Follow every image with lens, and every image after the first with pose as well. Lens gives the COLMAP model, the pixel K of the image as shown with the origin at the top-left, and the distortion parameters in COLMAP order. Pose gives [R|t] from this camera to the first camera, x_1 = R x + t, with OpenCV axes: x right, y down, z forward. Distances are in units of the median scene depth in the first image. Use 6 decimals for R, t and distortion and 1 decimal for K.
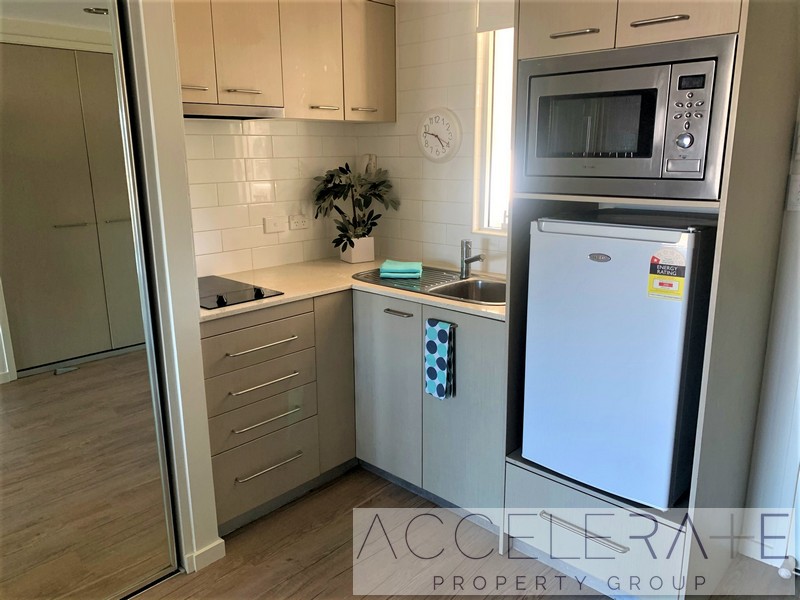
lens RADIAL K [[613.5, 0, 400.8], [0, 613.5, 293.5], [0, 0, 1]] dist [0.082098, -0.105429]
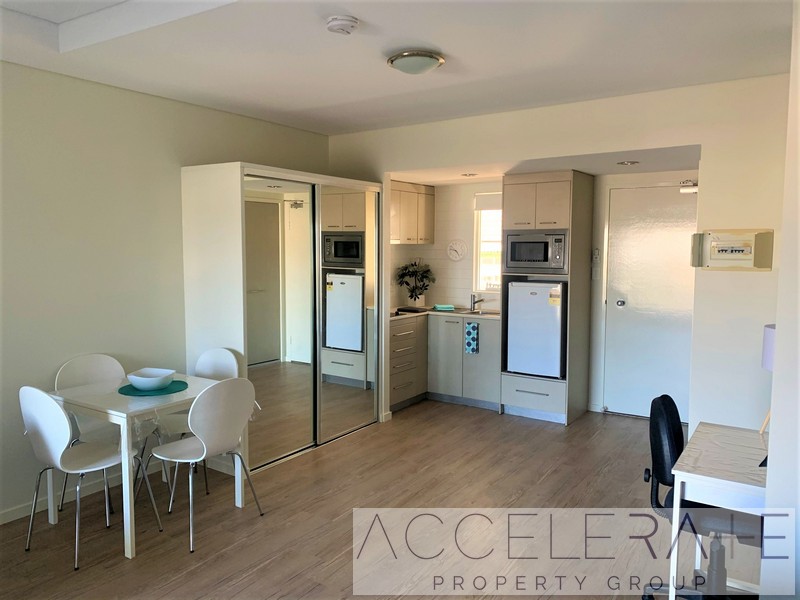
lens RADIAL K [[613.5, 0, 400.8], [0, 613.5, 293.5], [0, 0, 1]] dist [0.082098, -0.105429]
pose [[0.984130, 0.000788, 0.177445, -0.675966], [0.026393, 0.988217, -0.150769, 0.299516], [-0.175473, 0.153059, 0.972513, -1.440368]]
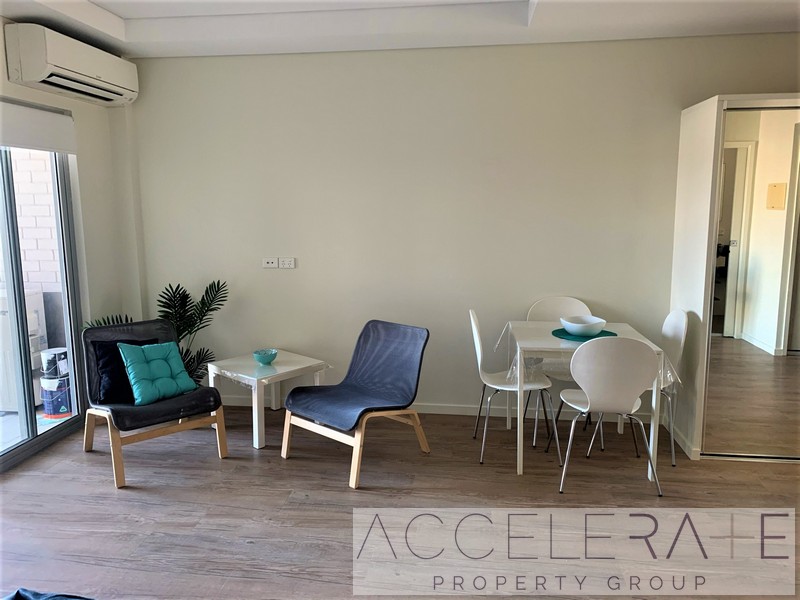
lens RADIAL K [[613.5, 0, 400.8], [0, 613.5, 293.5], [0, 0, 1]] dist [0.082098, -0.105429]
pose [[0.601037, 0.122032, -0.789850, -0.021602], [-0.182694, 0.983086, 0.012866, 0.241260], [0.778060, 0.136568, 0.613165, -1.154202]]
